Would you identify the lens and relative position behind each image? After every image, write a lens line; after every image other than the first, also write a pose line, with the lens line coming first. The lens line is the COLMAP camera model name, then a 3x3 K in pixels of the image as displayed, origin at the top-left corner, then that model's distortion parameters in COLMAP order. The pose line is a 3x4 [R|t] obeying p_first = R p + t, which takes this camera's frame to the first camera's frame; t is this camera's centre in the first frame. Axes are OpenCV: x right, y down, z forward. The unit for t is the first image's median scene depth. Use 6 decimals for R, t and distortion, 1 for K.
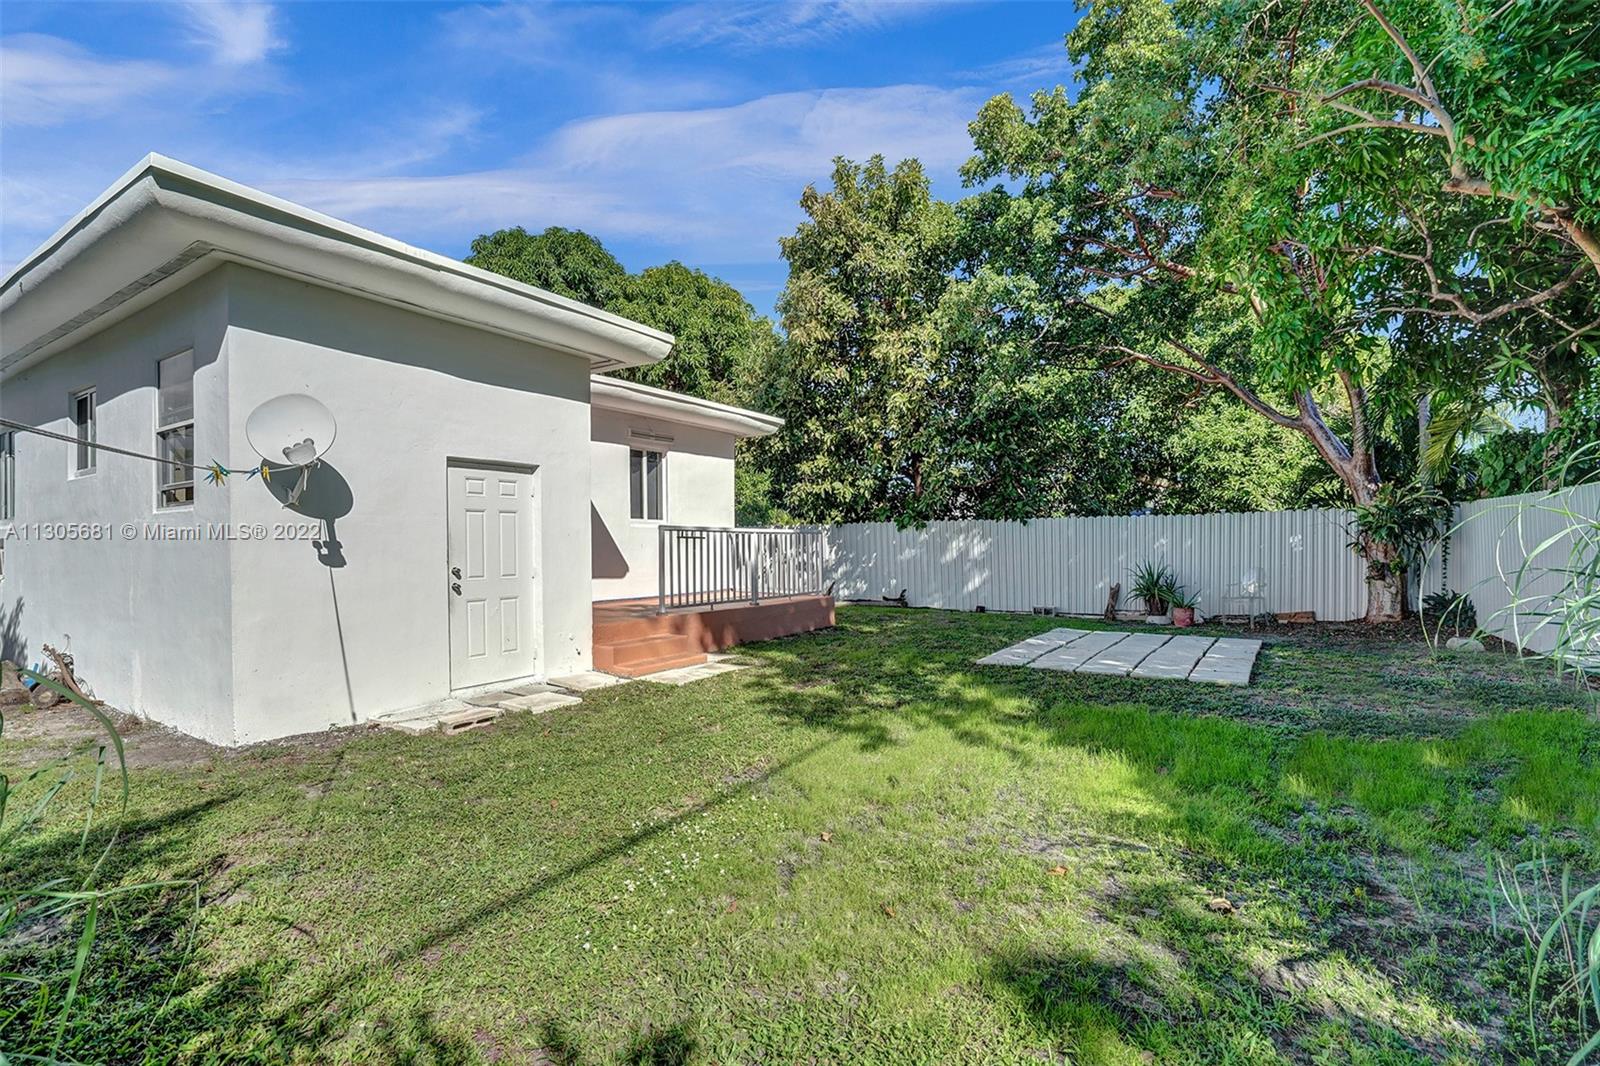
lens RADIAL K [[742.7, 0, 792.0], [0, 742.7, 541.2], [0, 0, 1]] dist [-0.018548, -0.000058]
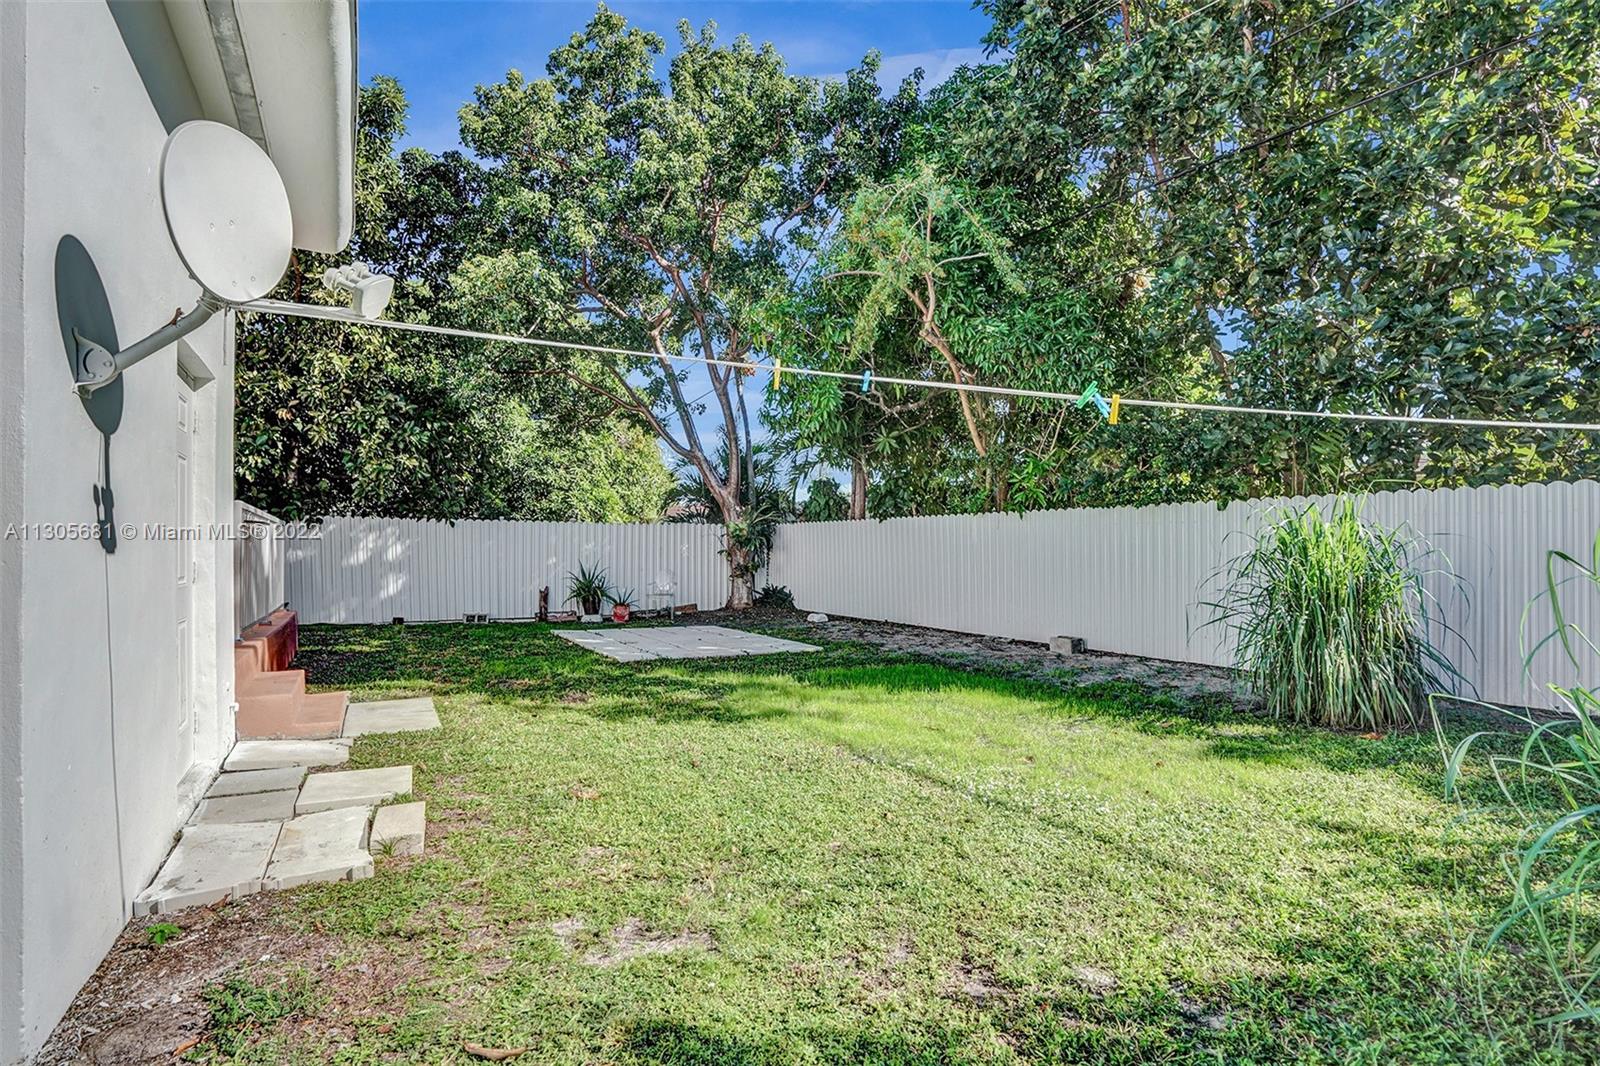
lens RADIAL K [[768.4, 0, 788.9], [0, 768.4, 537.6], [0, 0, 1]] dist [-0.018534, 0.000369]
pose [[0.508256, 0.030623, 0.860661, -0.340185], [-0.014688, 0.999530, -0.026890, 0.014286], [-0.861081, 0.001026, 0.508467, 0.179781]]
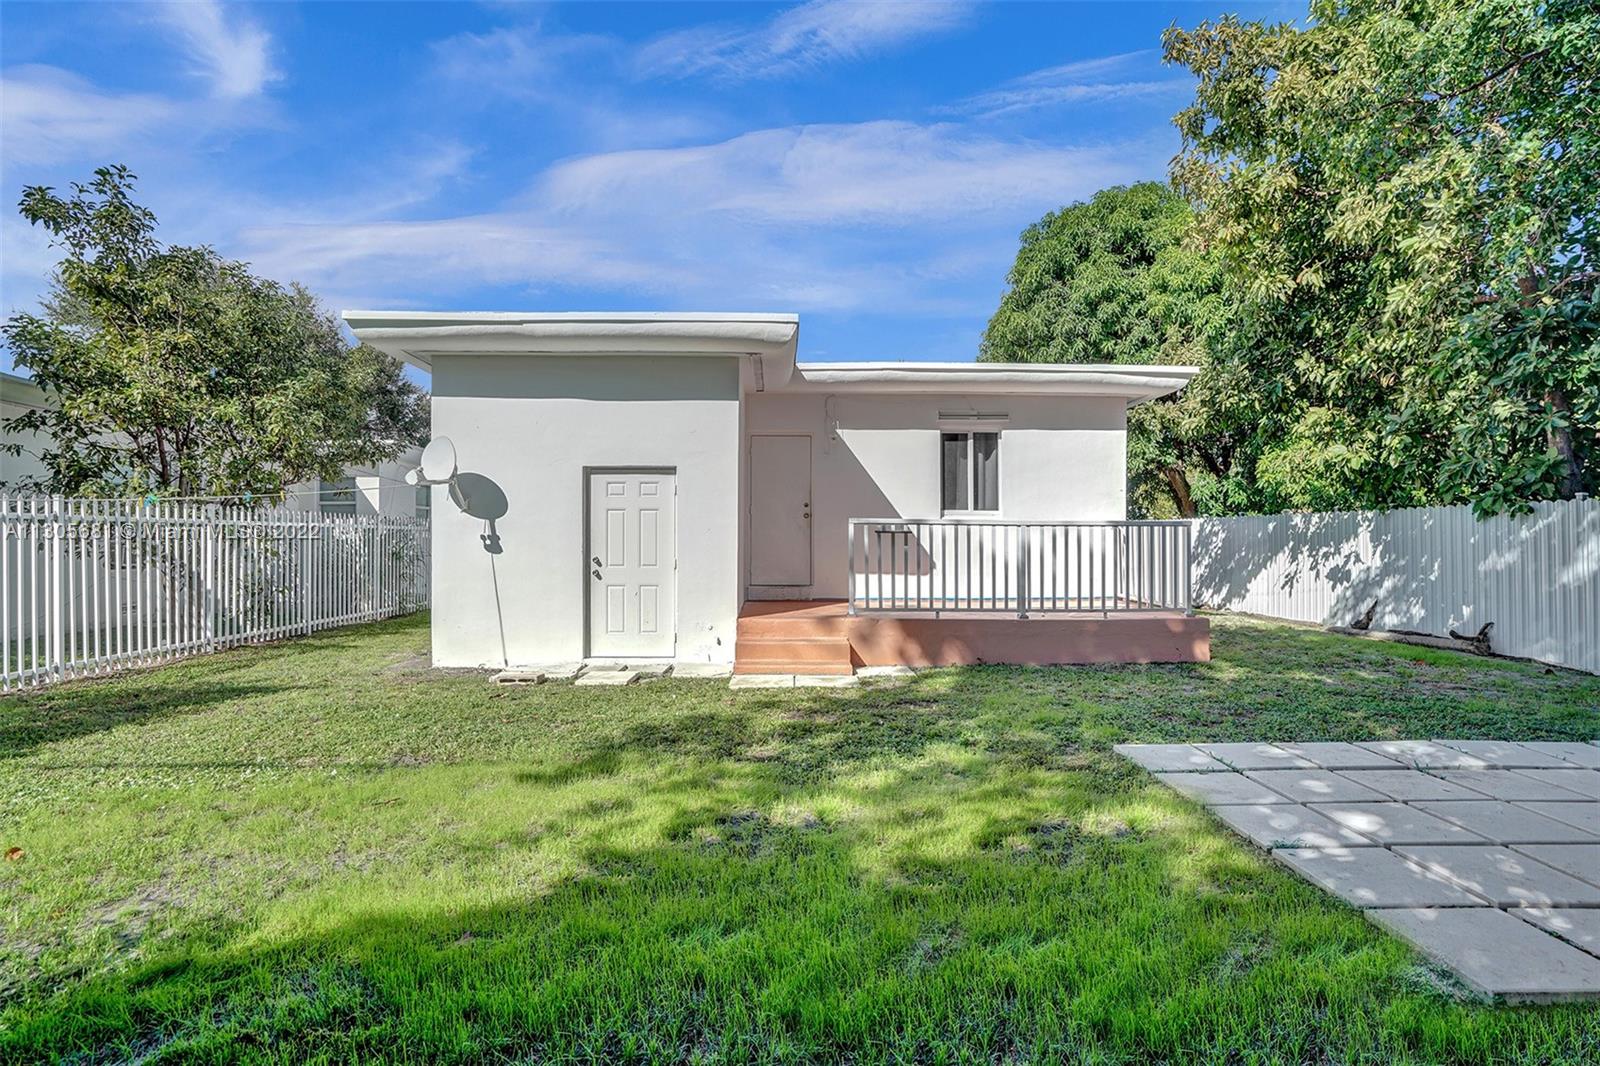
lens RADIAL K [[742.7, 0, 792.0], [0, 742.7, 541.2], [0, 0, 1]] dist [-0.018548, -0.000058]
pose [[0.562121, 0.010223, -0.826992, 0.397090], [-0.002787, 0.999941, 0.010466, -0.002172], [0.827050, -0.003578, 0.562116, 0.314518]]
